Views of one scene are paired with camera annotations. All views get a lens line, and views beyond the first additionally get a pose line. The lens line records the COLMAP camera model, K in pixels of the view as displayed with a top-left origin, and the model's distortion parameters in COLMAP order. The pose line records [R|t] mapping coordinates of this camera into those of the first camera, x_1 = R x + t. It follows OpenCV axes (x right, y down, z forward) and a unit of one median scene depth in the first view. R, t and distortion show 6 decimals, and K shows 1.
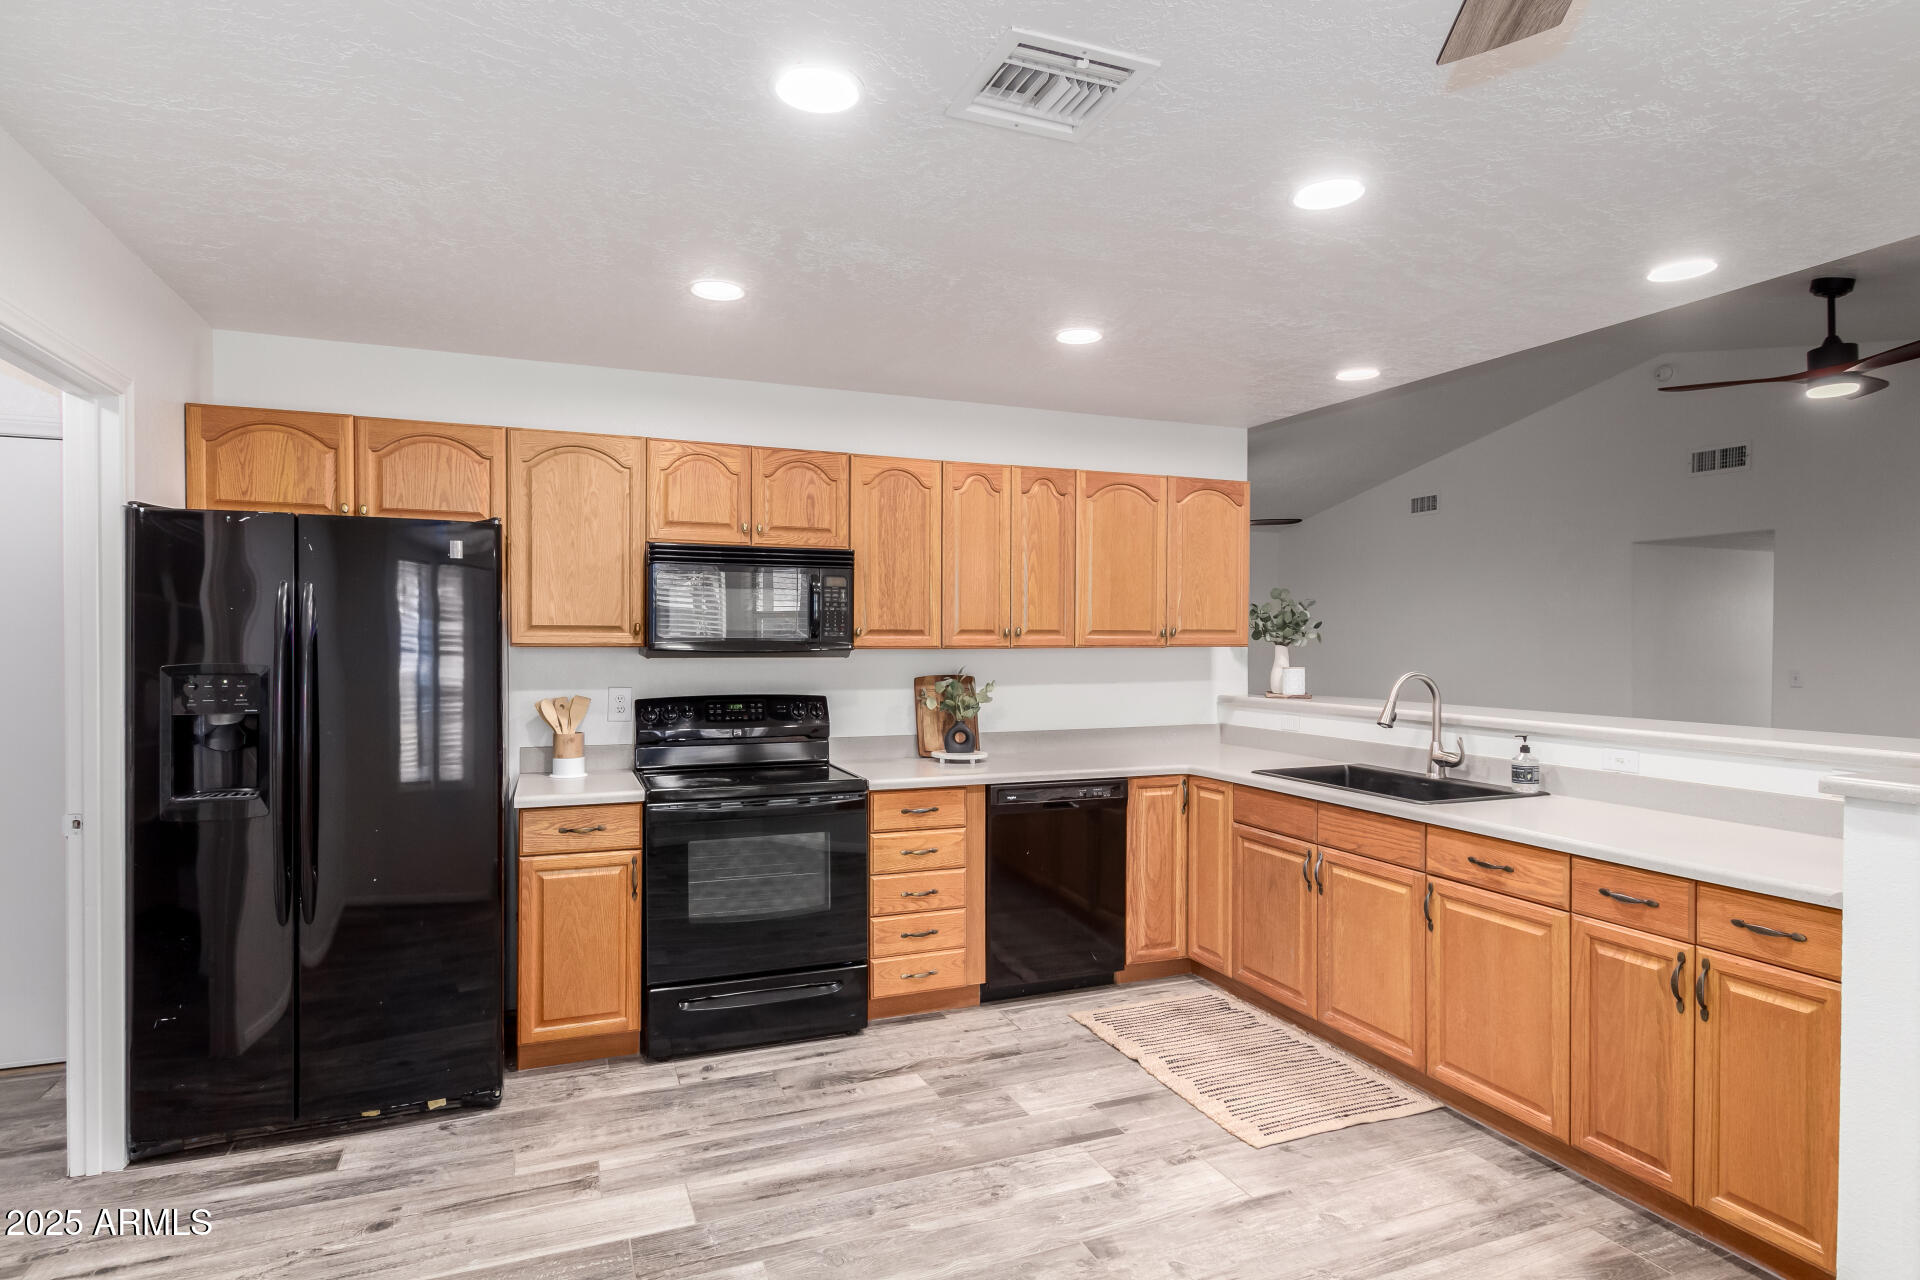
lens RADIAL K [[1018.5, 0, 942.7], [0, 1018.5, 643.2], [0, 0, 1]] dist [0.003779, -0.000330]
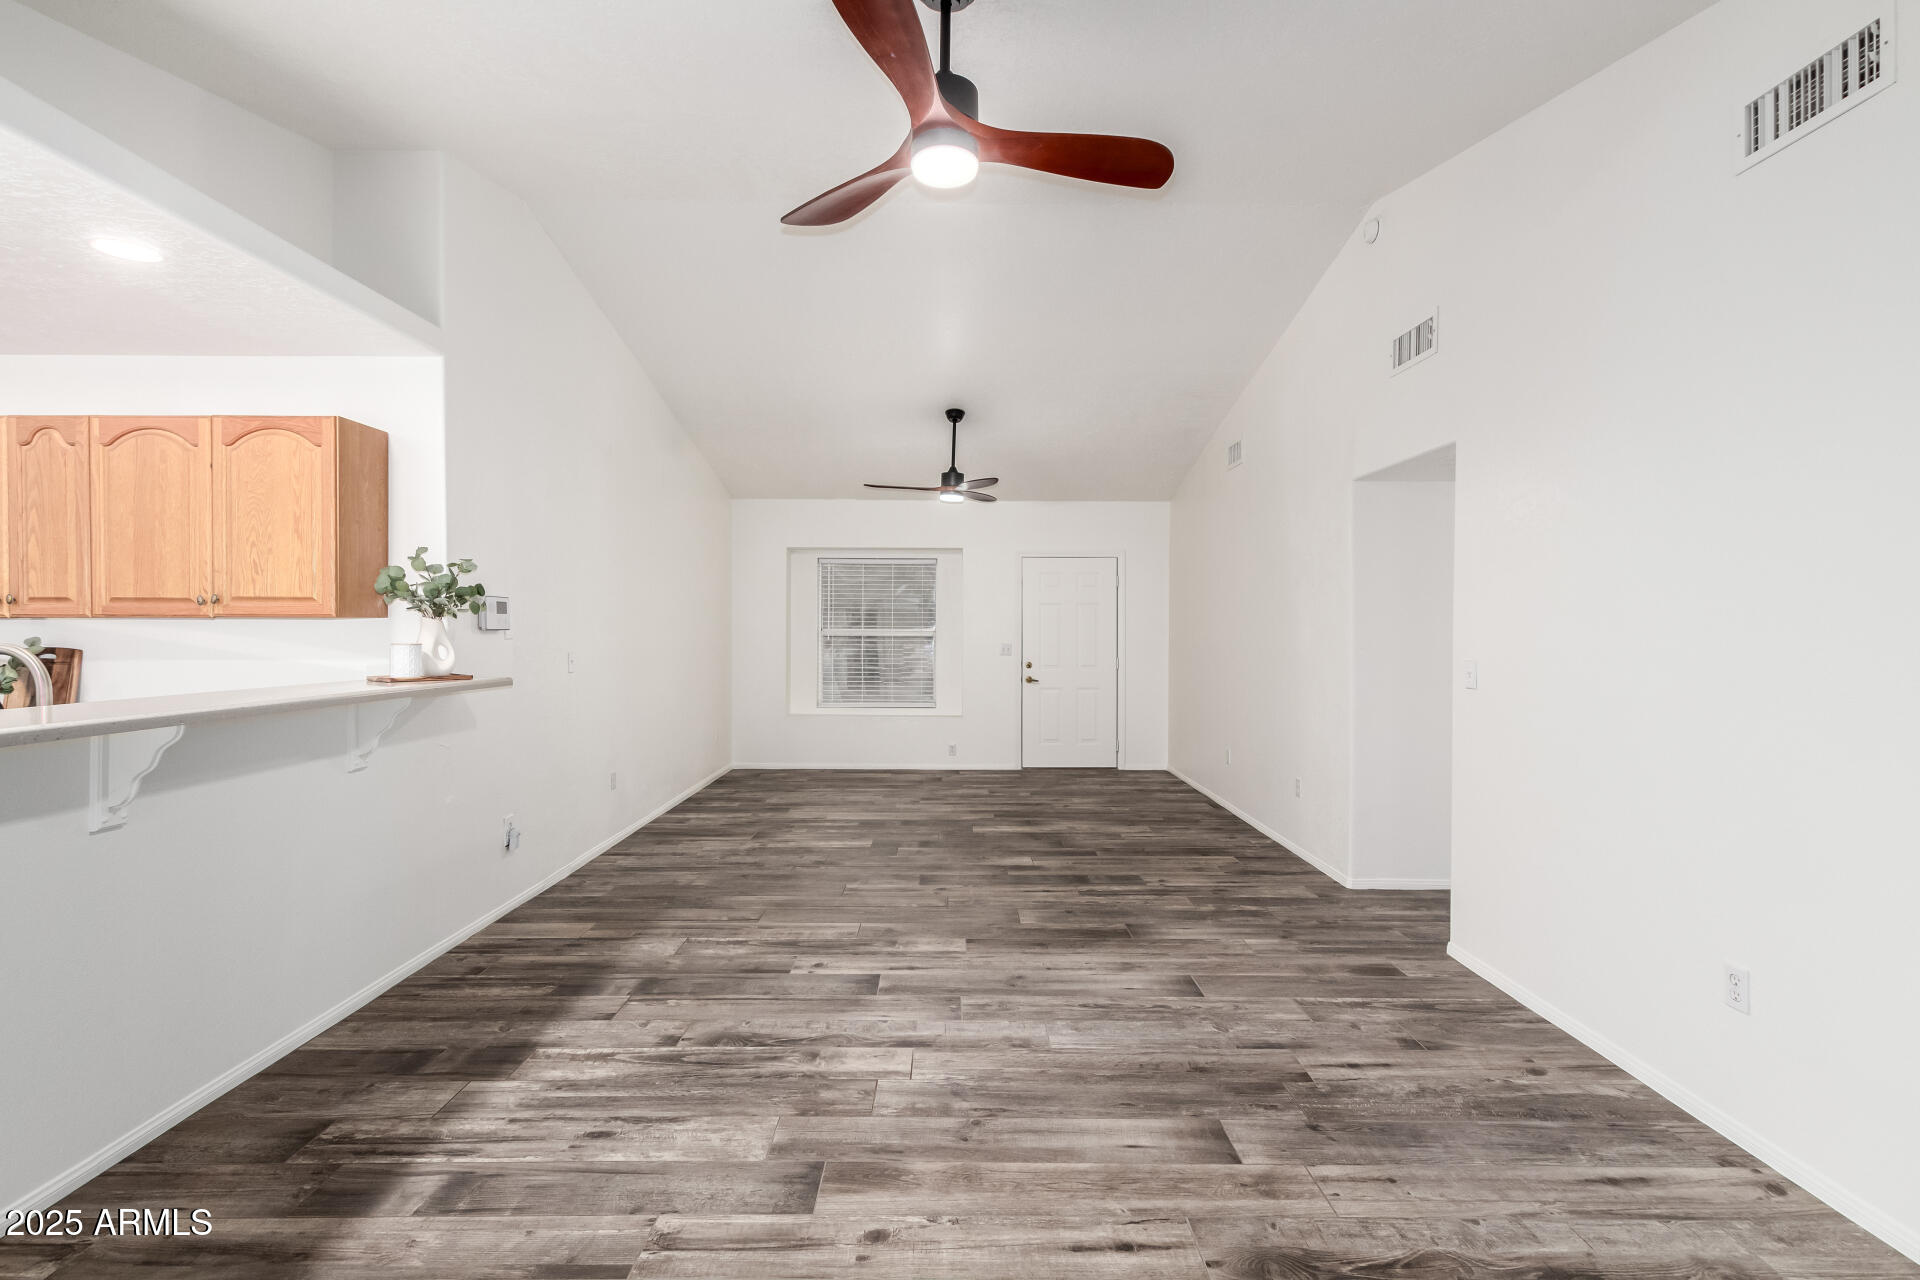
lens RADIAL K [[878.0, 0, 953.9], [0, 878.0, 636.8], [0, 0, 1]] dist [0.010030, -0.007229]
pose [[0.931536, 0.004319, -0.363624, 1.418517], [-0.002419, 0.999981, 0.005680, 0.018091], [0.363641, -0.004412, 0.931529, 0.730158]]
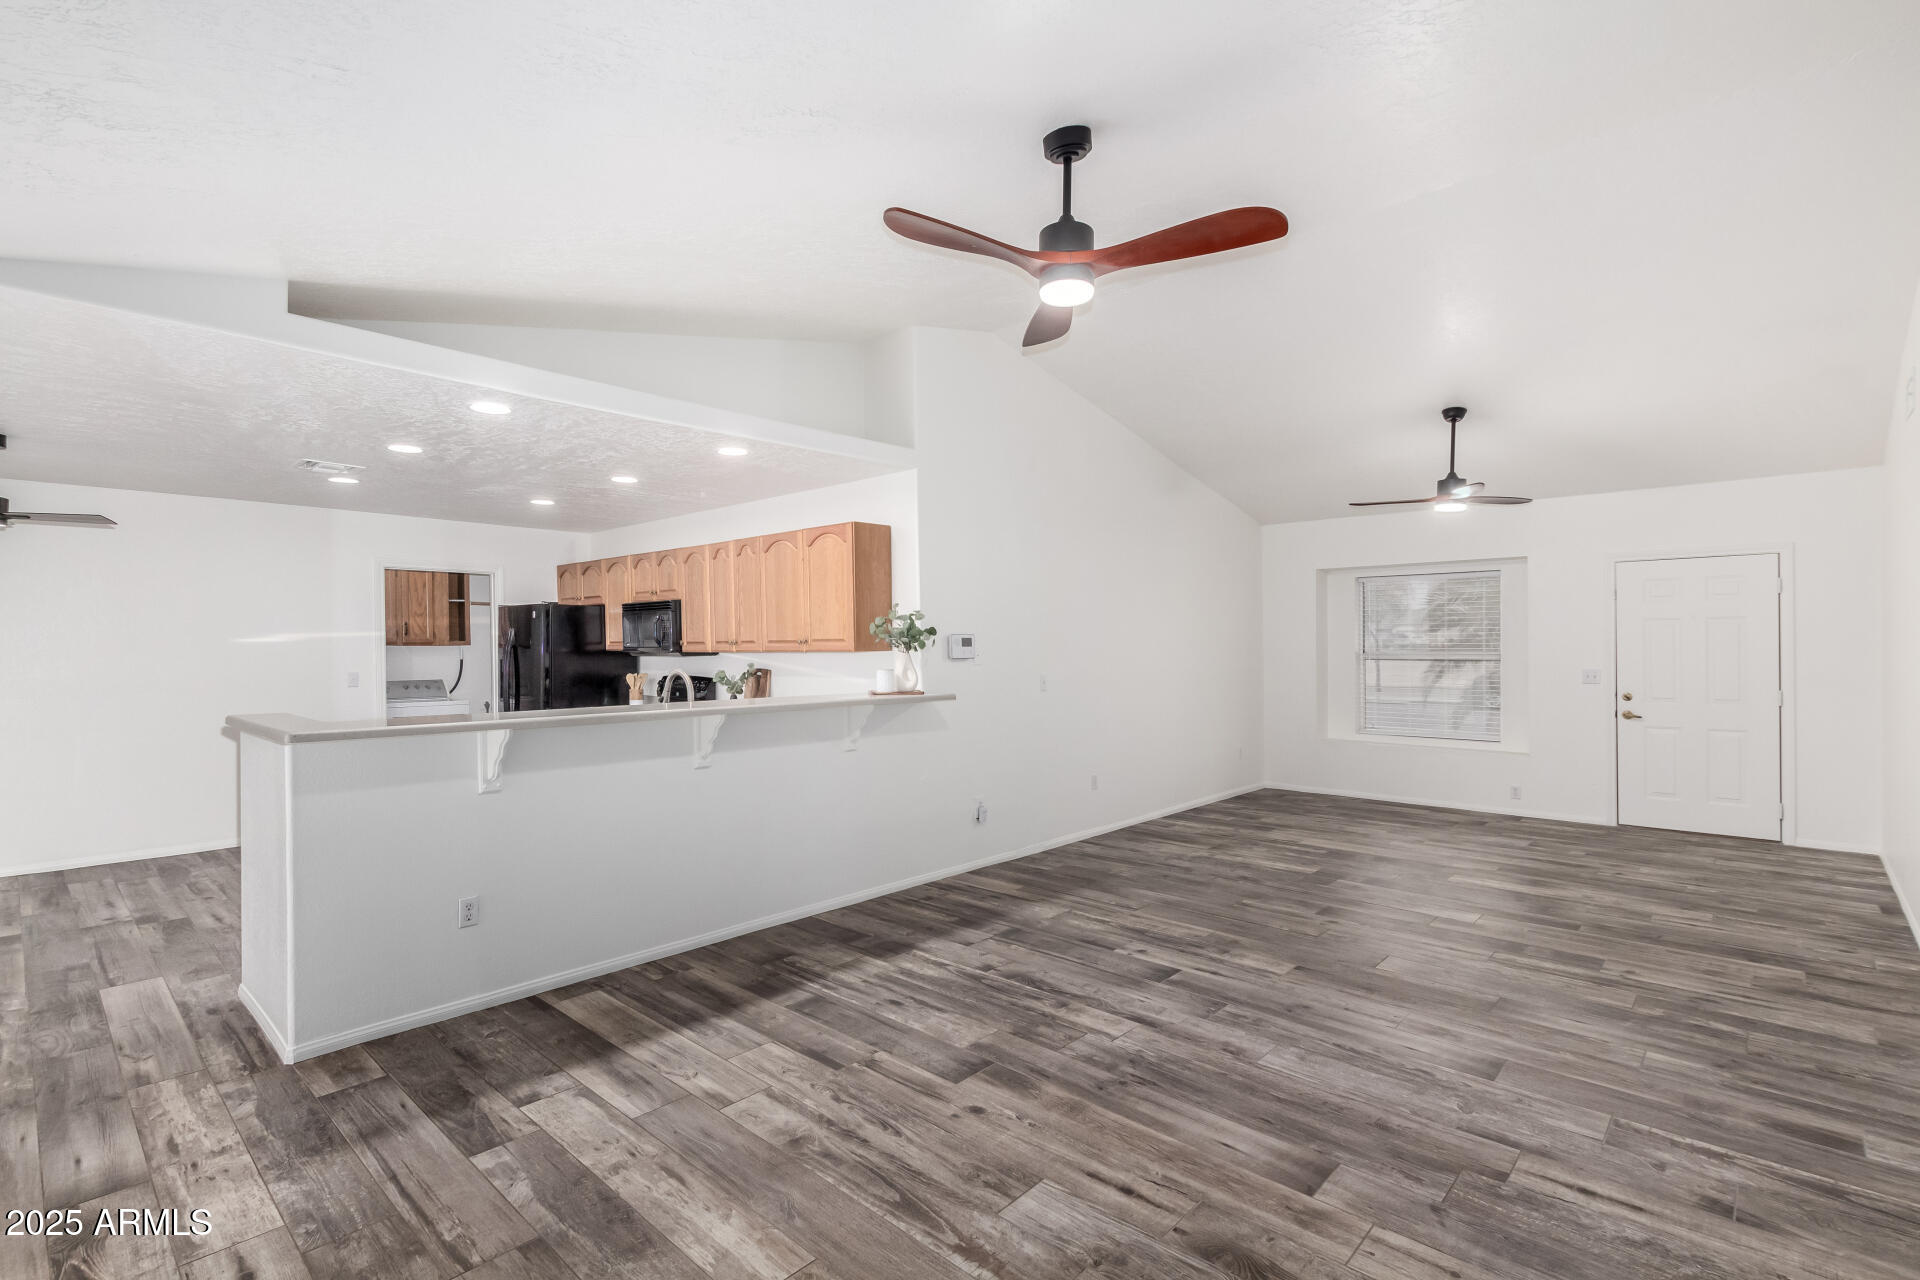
lens RADIAL K [[884.0, 0, 945.8], [0, 884.0, 663.1], [0, 0, 1]] dist [0.006407, -0.005163]
pose [[0.424442, 0.013837, -0.905349, 1.862860], [0.002845, 0.999858, 0.016615, -0.001038], [0.905451, -0.009628, 0.424343, 0.886757]]
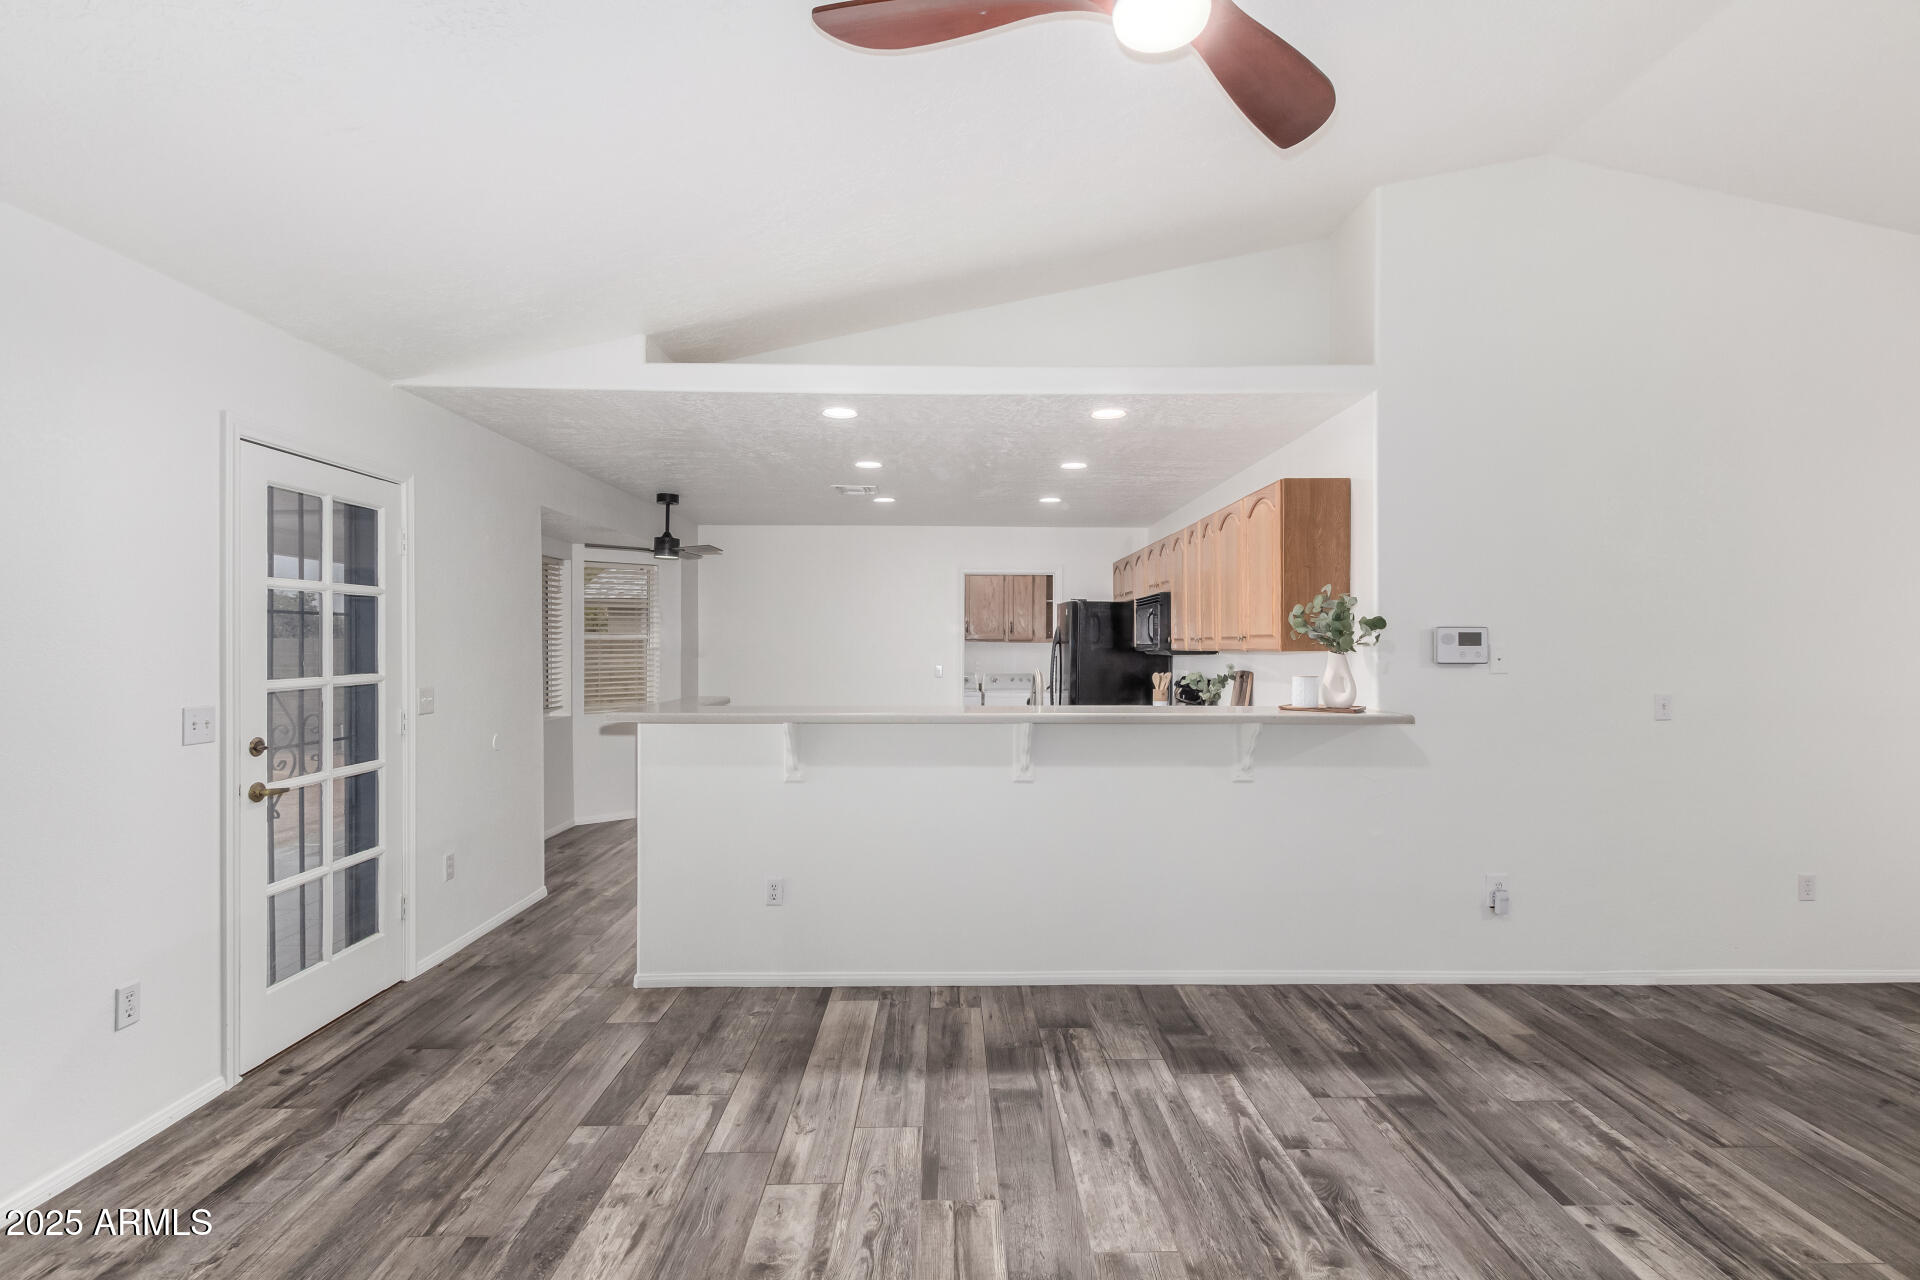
lens RADIAL K [[884.2, 0, 964.3], [0, 884.2, 659.4], [0, 0, 1]] dist [0.012338, -0.007863]
pose [[-0.351458, 0.011581, -0.936132, 1.640972], [-0.005528, 0.999880, 0.014445, 0.000211], [0.936187, 0.010252, -0.351352, 1.410130]]
